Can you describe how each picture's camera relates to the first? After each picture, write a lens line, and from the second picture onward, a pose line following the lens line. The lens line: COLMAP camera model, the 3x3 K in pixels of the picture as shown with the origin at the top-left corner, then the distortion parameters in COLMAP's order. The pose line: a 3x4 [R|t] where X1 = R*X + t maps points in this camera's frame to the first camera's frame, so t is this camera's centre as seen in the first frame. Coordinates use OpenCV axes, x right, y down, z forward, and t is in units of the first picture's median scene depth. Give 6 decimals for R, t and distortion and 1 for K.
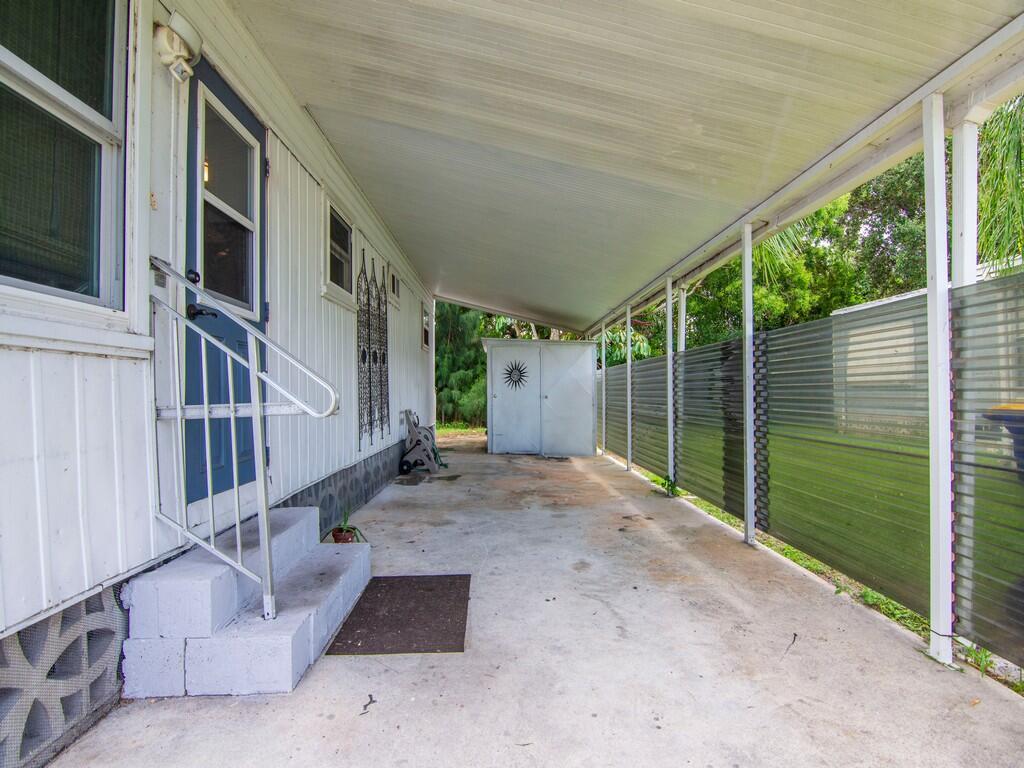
lens RADIAL K [[494.4, 0, 510.4], [0, 494.4, 383.7], [0, 0, 1]] dist [-0.019544, 0.001390]
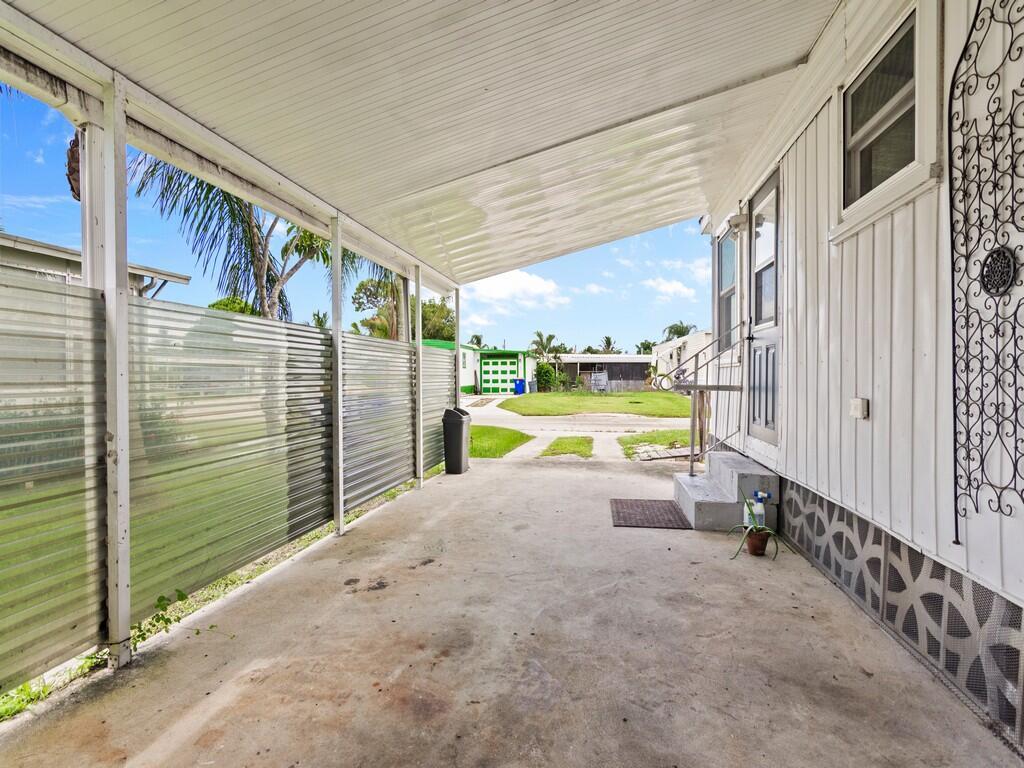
lens RADIAL K [[494.4, 0, 516.2], [0, 494.4, 384.3], [0, 0, 1]] dist [-0.019544, 0.001390]
pose [[-0.980138, 0.013855, 0.197831, -0.099944], [0.012838, 0.999897, -0.006420, 0.031066], [-0.197900, -0.003753, -0.980215, 2.494194]]
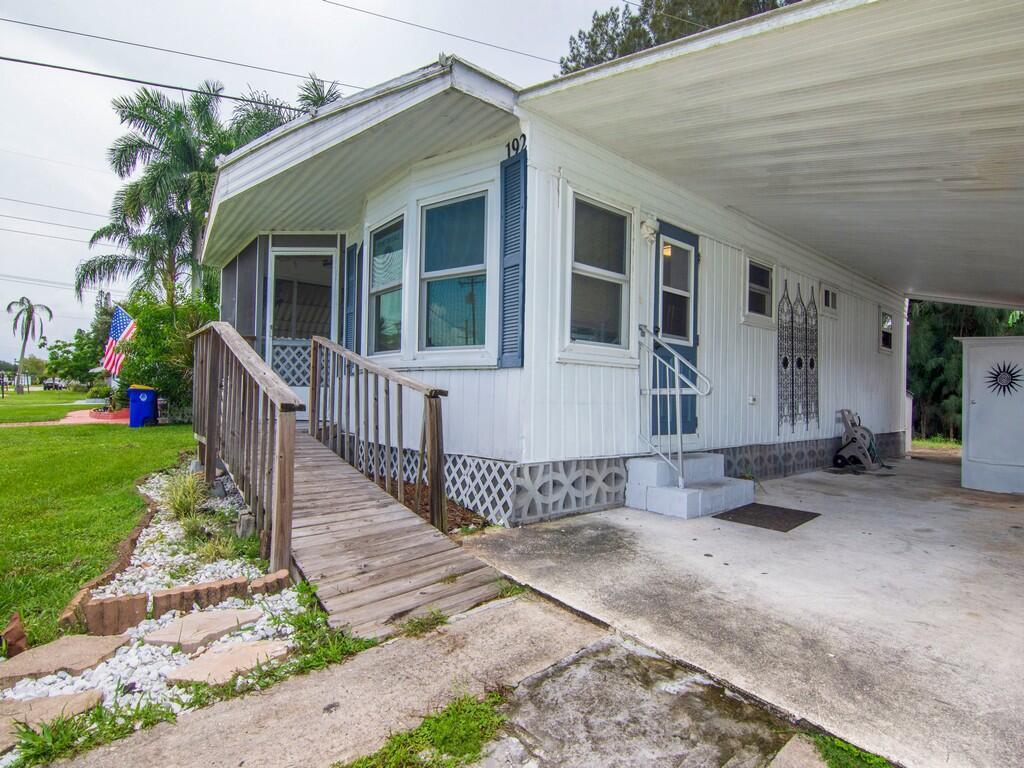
lens RADIAL K [[529.4, 0, 509.9], [0, 529.4, 382.6], [0, 0, 1]] dist [-0.005804, -0.003361]
pose [[0.610129, 0.009786, -0.792242, 0.618844], [-0.019556, 0.999805, -0.002711, 0.024958], [0.792061, 0.017147, 0.610201, -0.711694]]
